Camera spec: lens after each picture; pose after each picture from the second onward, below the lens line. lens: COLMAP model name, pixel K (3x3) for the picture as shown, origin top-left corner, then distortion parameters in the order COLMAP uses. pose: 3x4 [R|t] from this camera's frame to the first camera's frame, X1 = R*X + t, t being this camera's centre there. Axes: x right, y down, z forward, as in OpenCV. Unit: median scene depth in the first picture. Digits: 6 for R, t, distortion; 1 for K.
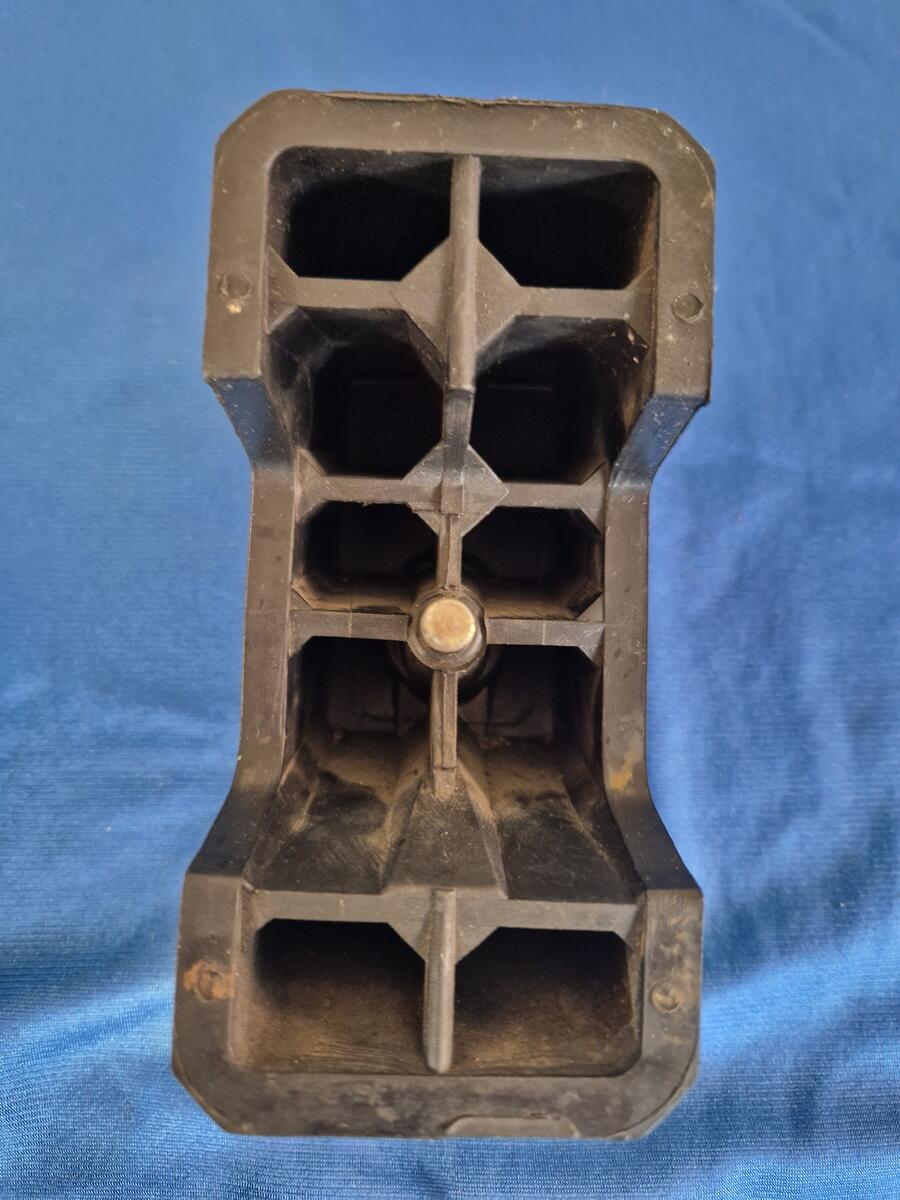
lens RADIAL K [[865.2, 0, 450.0], [0, 865.2, 600.0], [0, 0, 1]] dist [-0.002800, -0.002704]
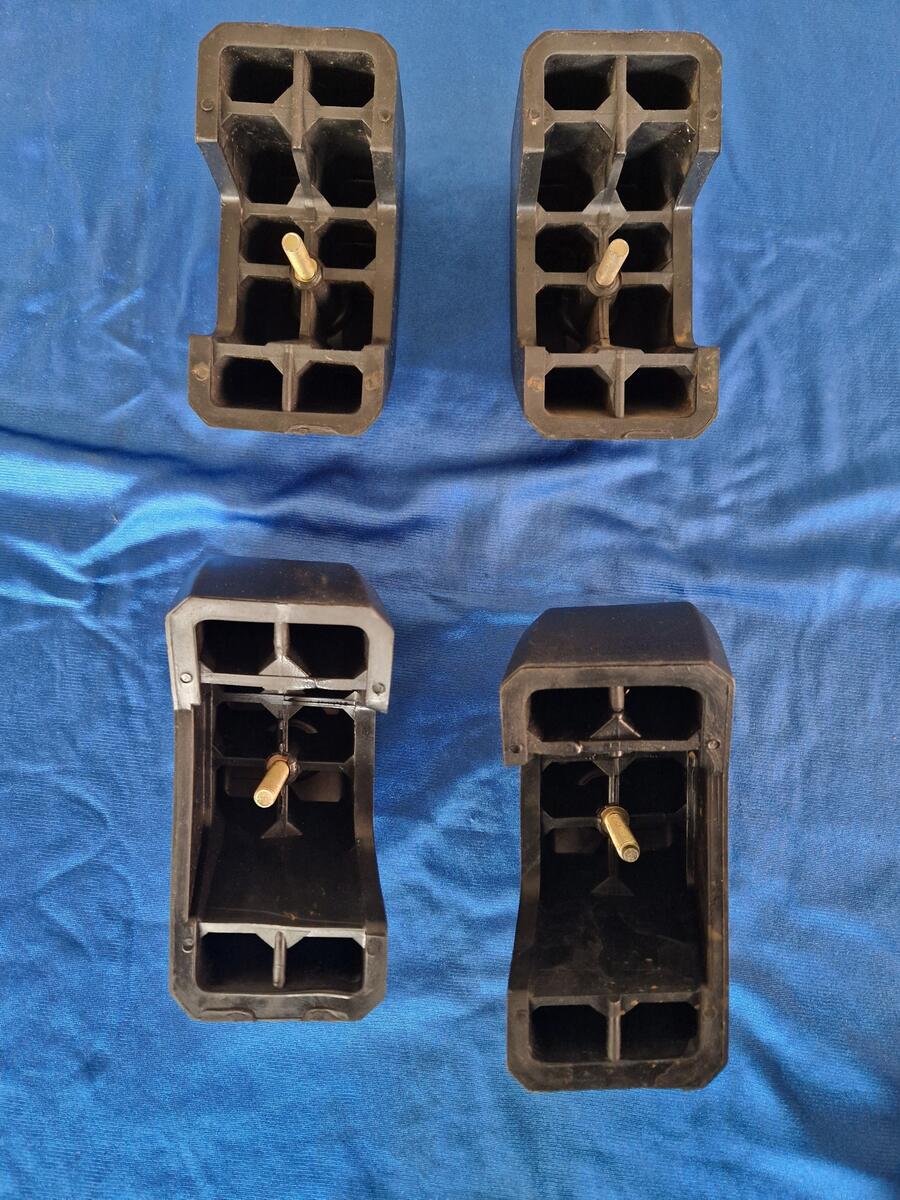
lens RADIAL K [[787.5, 0, 450.0], [0, 787.5, 600.0], [0, 0, 1]] dist [0.003121, -0.026804]
pose [[0.998937, -0.037067, -0.027412, -0.462926], [0.039821, 0.993368, 0.107860, 0.767974], [0.023233, -0.108837, 0.993788, -1.403888]]
